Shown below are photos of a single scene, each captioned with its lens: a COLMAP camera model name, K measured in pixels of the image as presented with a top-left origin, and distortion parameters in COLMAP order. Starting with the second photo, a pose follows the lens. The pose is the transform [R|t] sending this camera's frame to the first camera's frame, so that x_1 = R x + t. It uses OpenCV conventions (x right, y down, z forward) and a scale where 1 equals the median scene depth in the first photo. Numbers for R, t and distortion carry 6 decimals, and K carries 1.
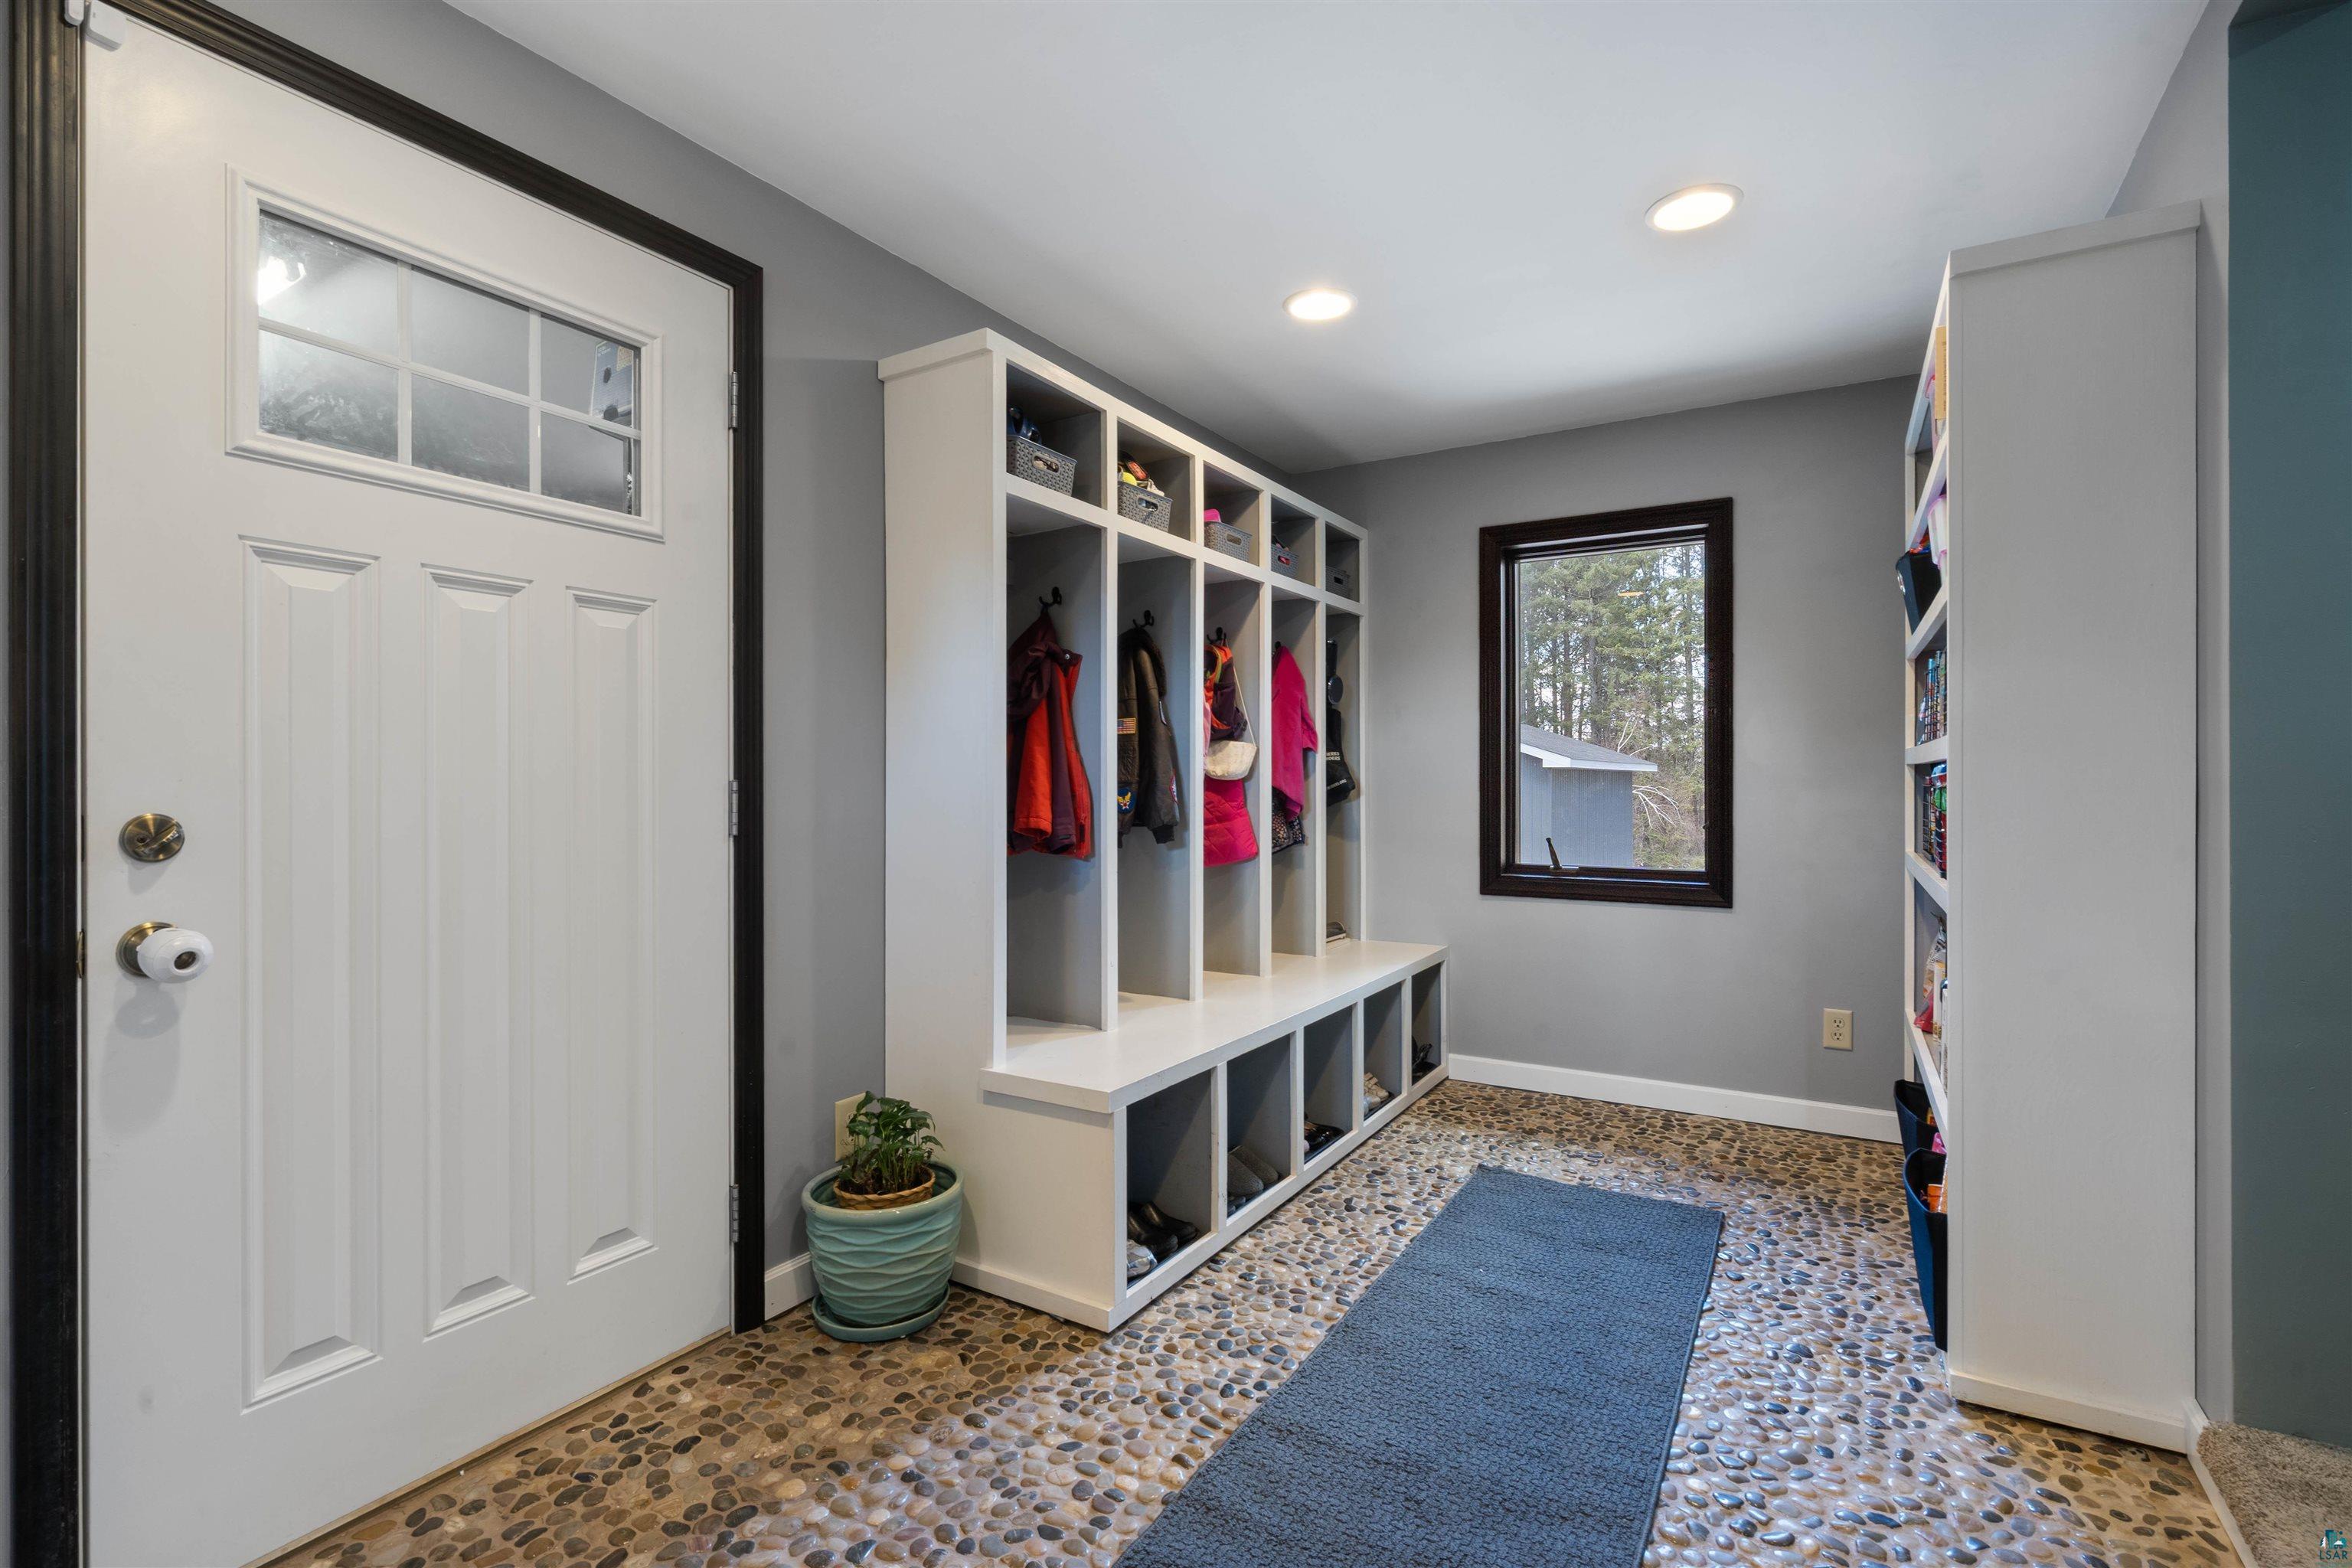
lens RADIAL K [[1083.4, 0, 1176.0], [0, 1083.4, 784.0], [0, 0, 1]] dist [-0.000888, 0.000335]
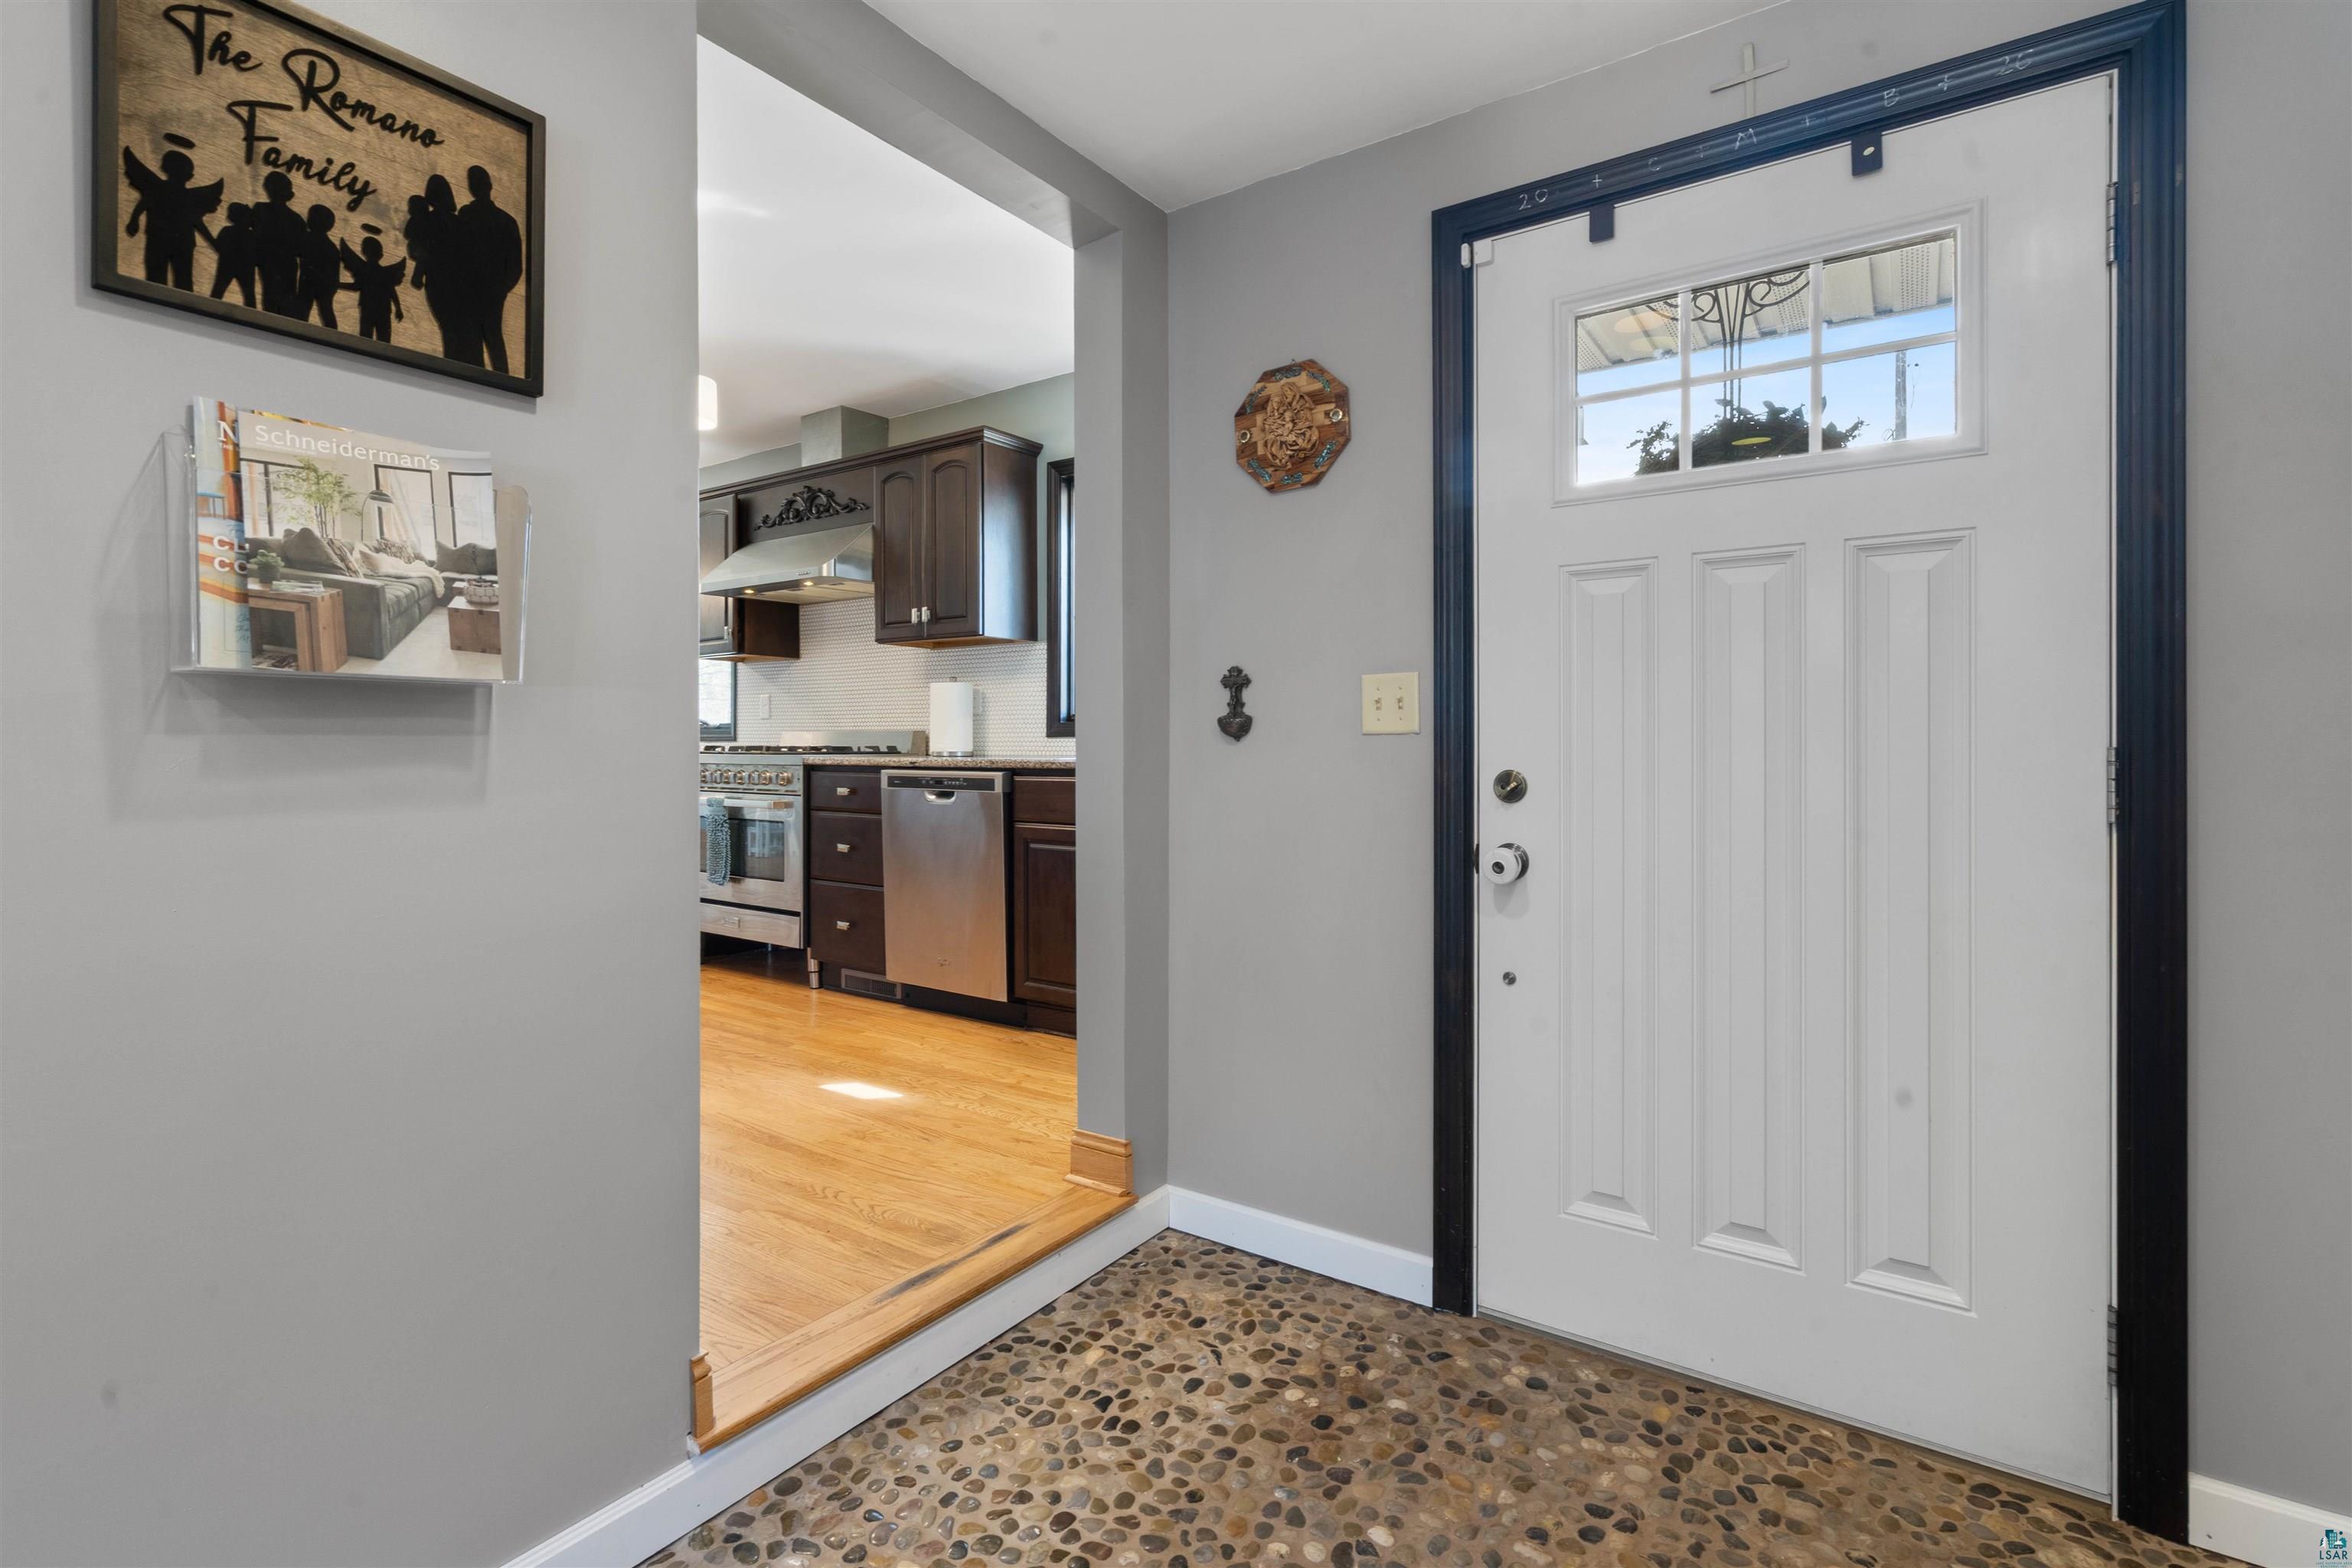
lens RADIAL K [[945.5, 0, 1176.9], [0, 945.5, 749.0], [0, 0, 1]] dist [-0.000100, 0.000057]
pose [[-0.003015, 0.000958, -0.999995, 0.304934], [-0.002075, 0.999997, 0.000964, -0.000164], [0.999993, 0.002078, -0.003013, 0.505718]]
